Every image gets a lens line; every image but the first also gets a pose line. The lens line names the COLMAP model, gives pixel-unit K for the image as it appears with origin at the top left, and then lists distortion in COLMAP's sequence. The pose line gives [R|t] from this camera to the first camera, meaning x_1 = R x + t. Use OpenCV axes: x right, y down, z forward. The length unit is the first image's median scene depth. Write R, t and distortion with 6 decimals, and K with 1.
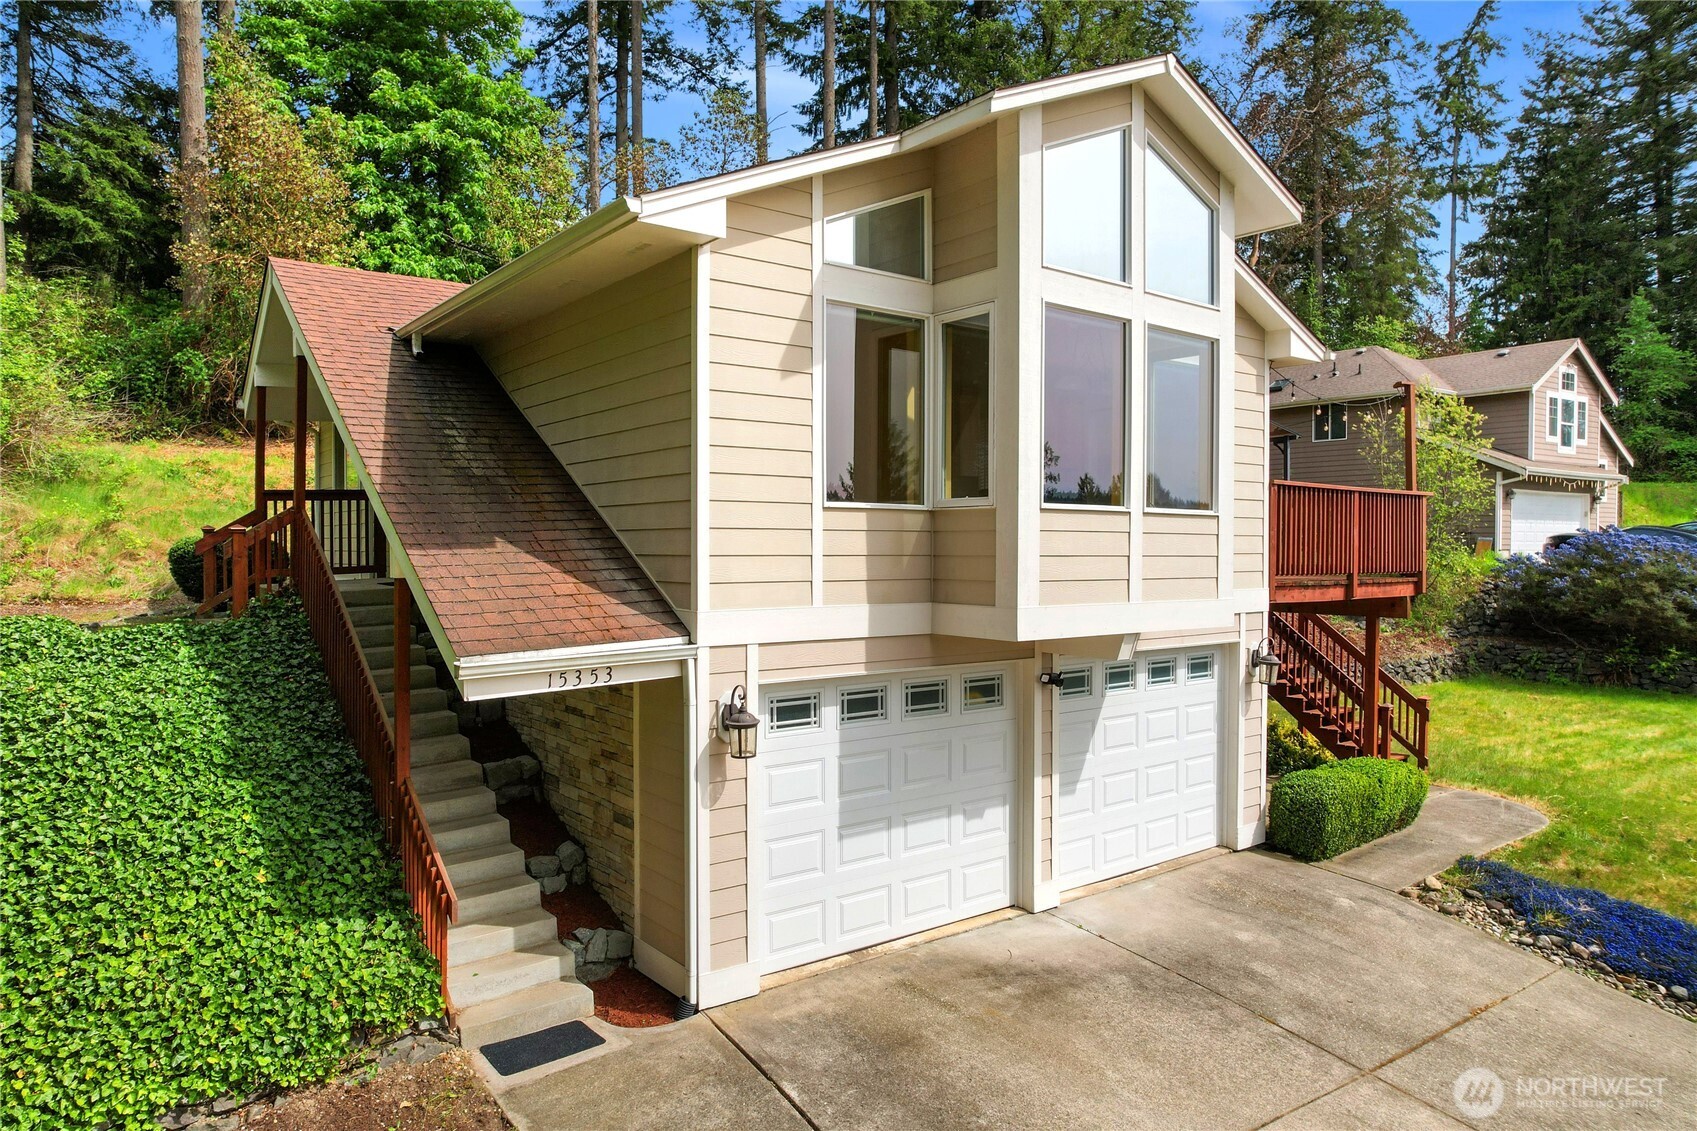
lens RADIAL K [[1089.1, 0, 848.5], [0, 1089.1, 565.5], [0, 0, 1]] dist [-0.066804, 0.055882]
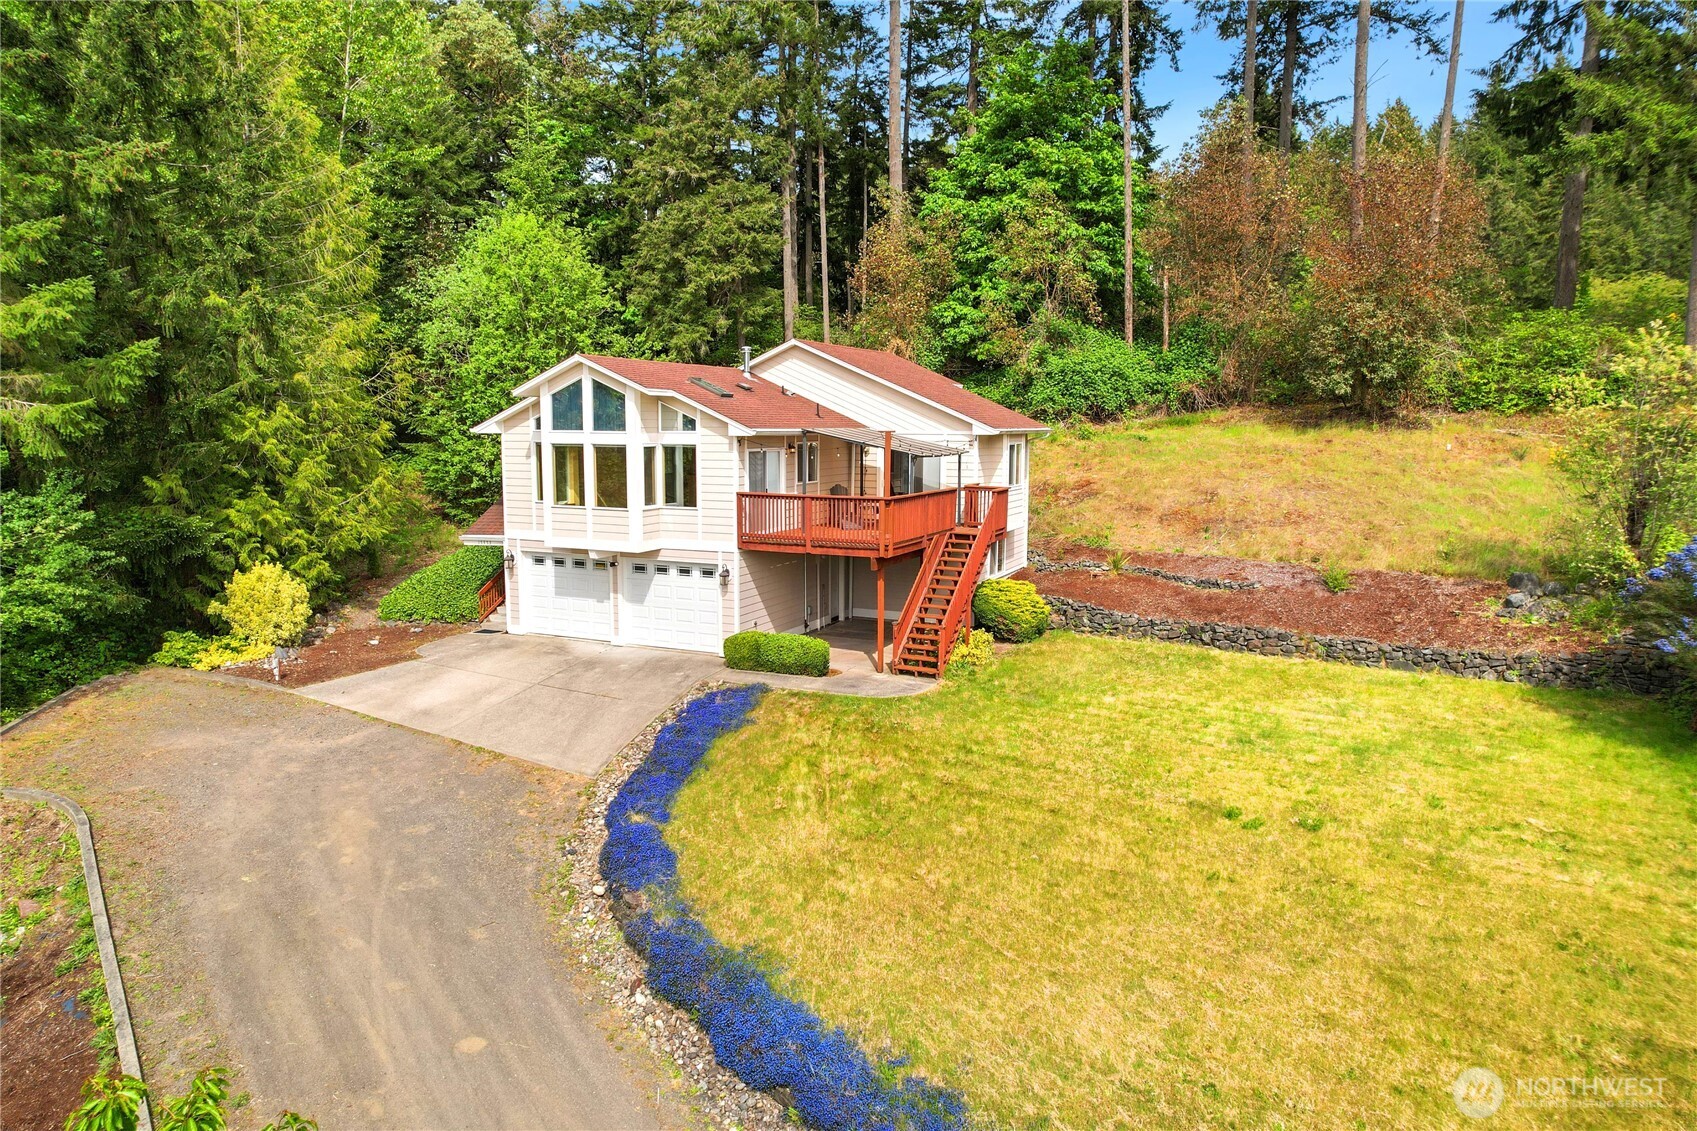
lens RADIAL K [[1089.1, 0, 848.5], [0, 1089.1, 565.5], [0, 0, 1]] dist [-0.066804, 0.055882]
pose [[0.471245, 0.115353, -0.874426, 3.215450], [-0.019698, 0.992540, 0.120319, -0.266335], [0.881782, -0.039475, 0.470002, 0.231471]]
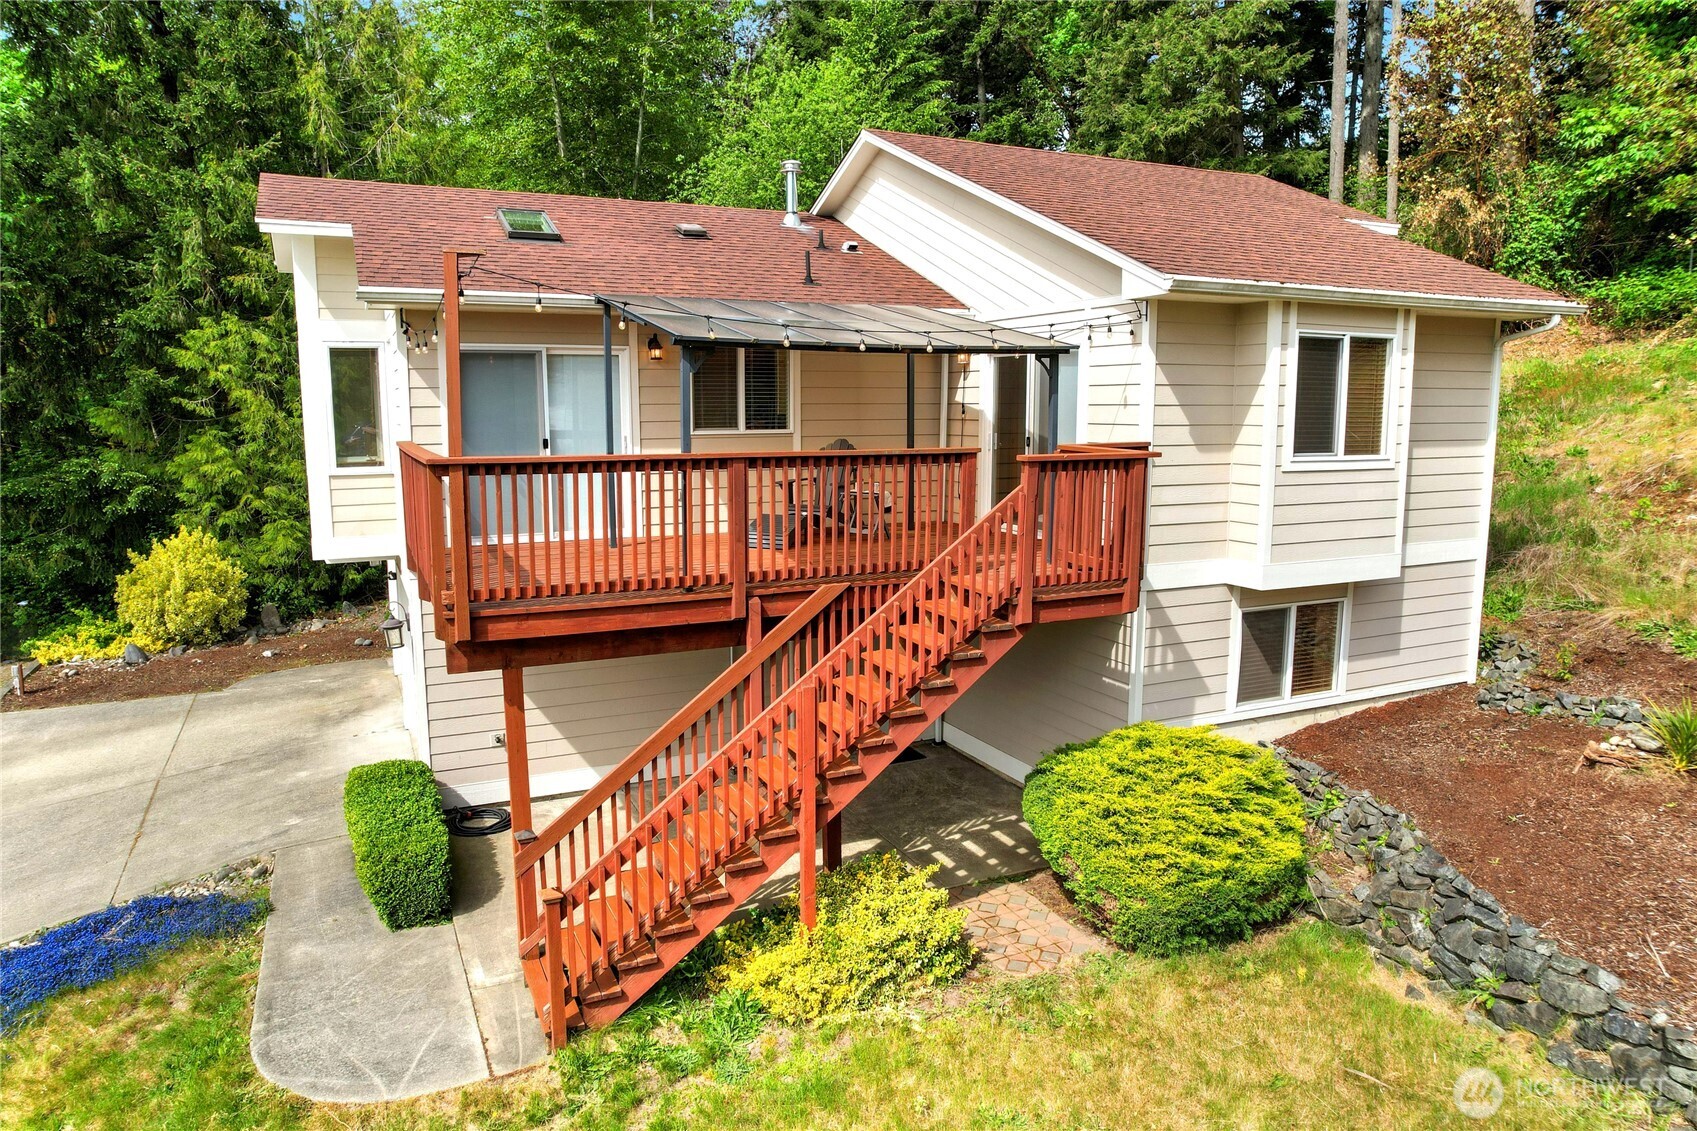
lens RADIAL K [[1089.1, 0, 848.5], [0, 1089.1, 565.5], [0, 0, 1]] dist [-0.066804, 0.055882]
pose [[-0.217181, 0.141617, -0.965804, 1.641866], [-0.016616, 0.988740, 0.148716, -0.159932], [0.975990, 0.048346, -0.212382, 2.122580]]
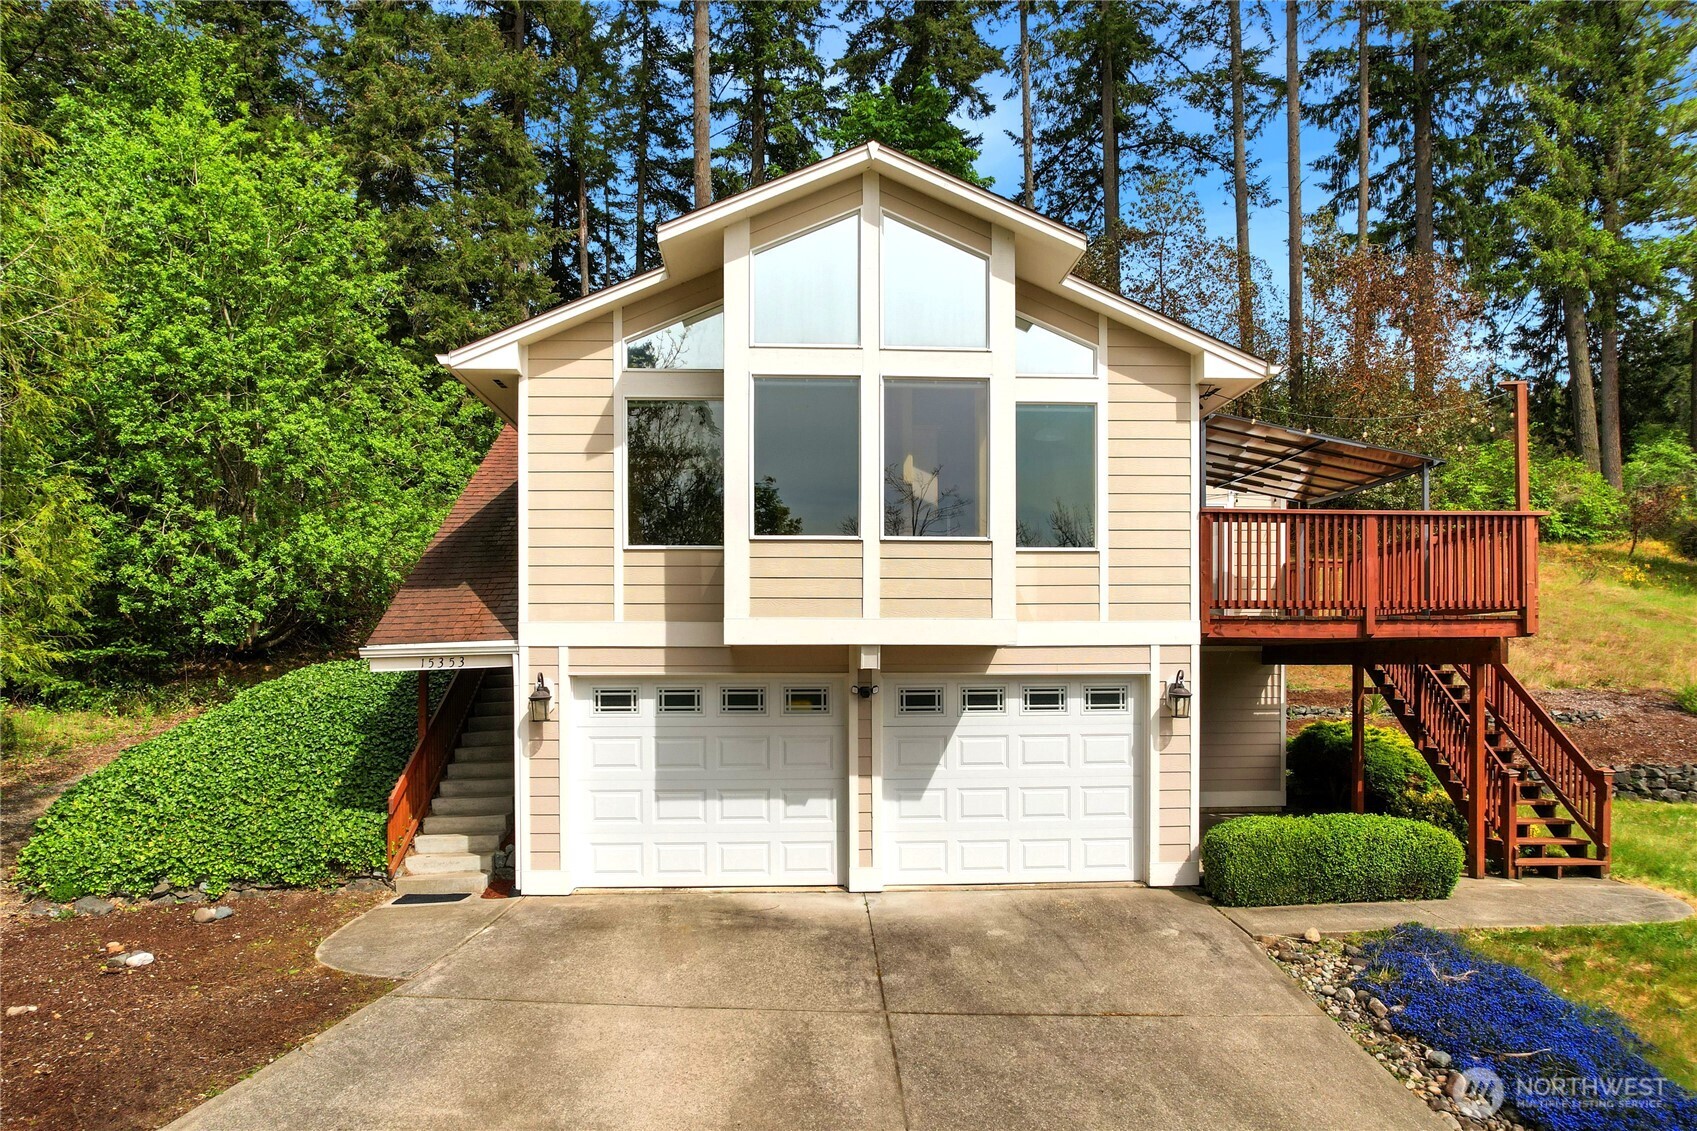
lens RADIAL K [[1136.0, 0, 847.2], [0, 1136.0, 683.2], [0, 0, 1]] dist [-0.085211, 0.065956]
pose [[0.824073, 0.005470, -0.566457, 0.938019], [-0.005834, 0.999982, 0.001169, 0.102893], [0.566453, 0.002341, 0.824090, -0.011316]]
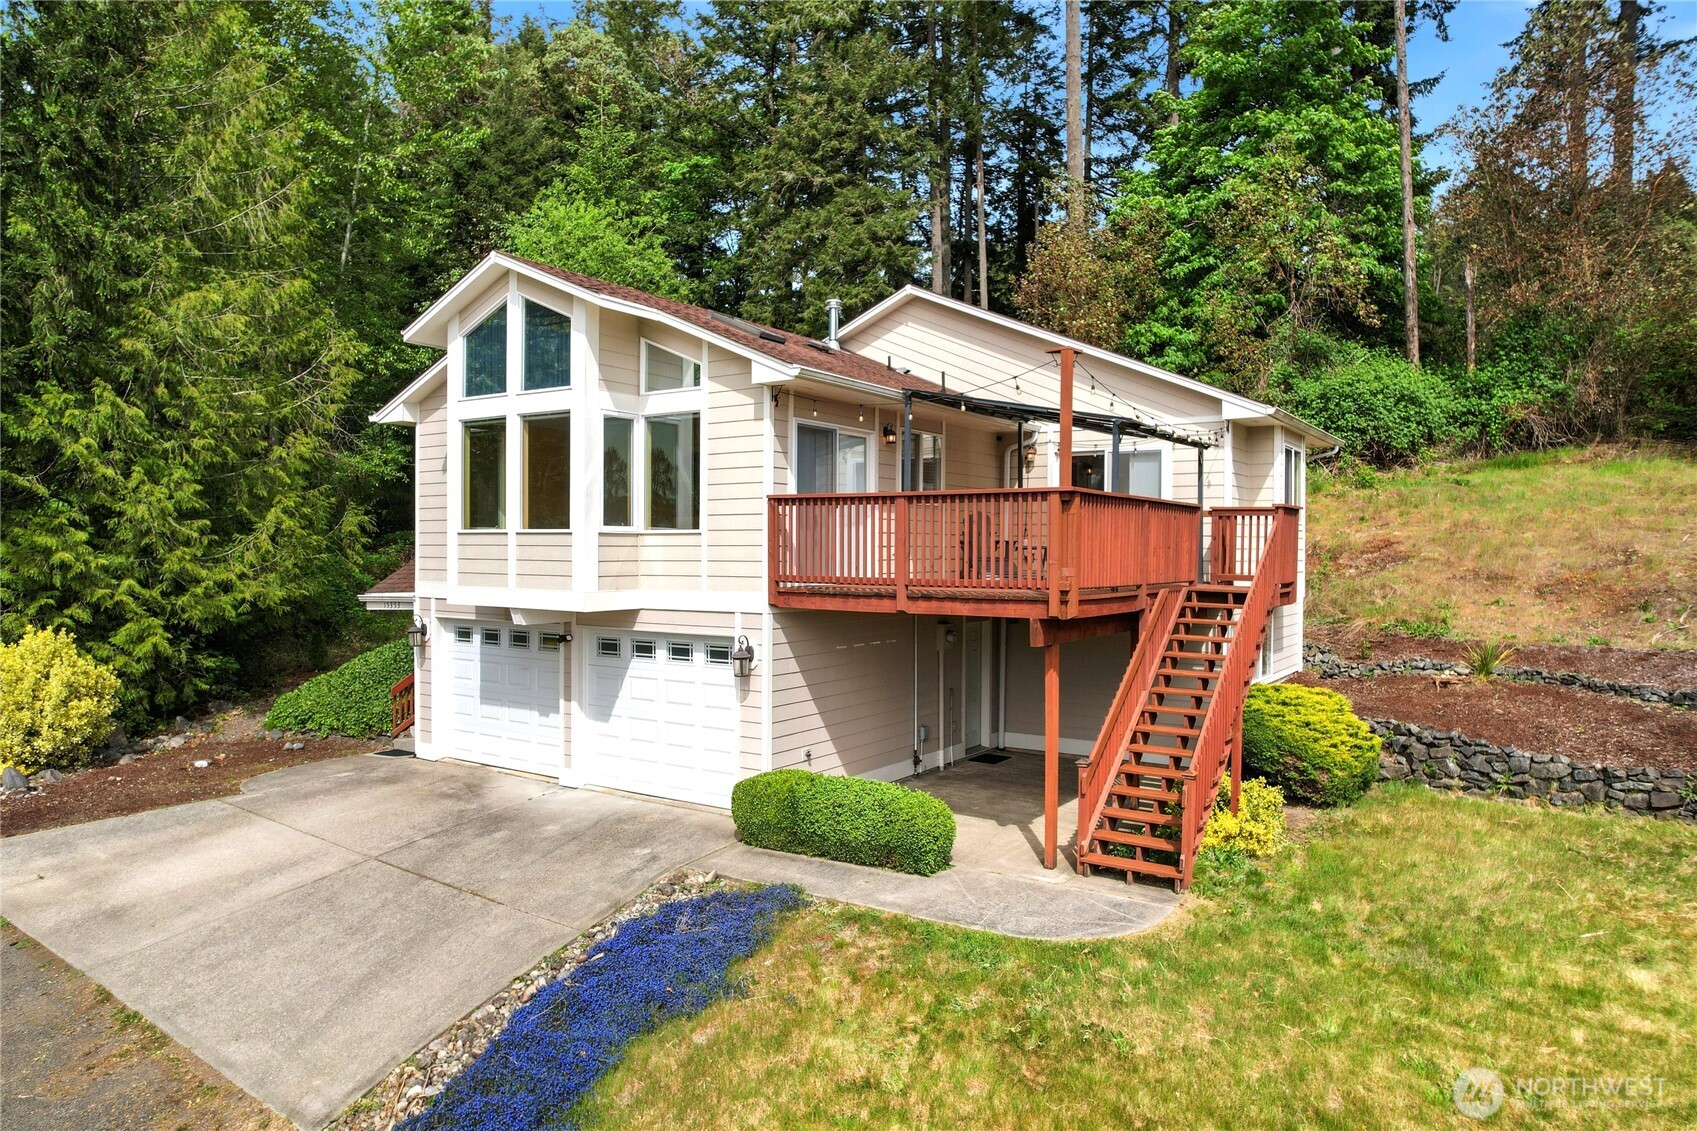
lens RADIAL K [[1089.1, 0, 848.5], [0, 1089.1, 565.5], [0, 0, 1]] dist [-0.066804, 0.055882]
pose [[0.322904, 0.012489, -0.946349, 1.969598], [-0.022077, 0.999740, 0.005661, -0.020883], [0.946174, 0.019064, 0.323096, 0.961159]]
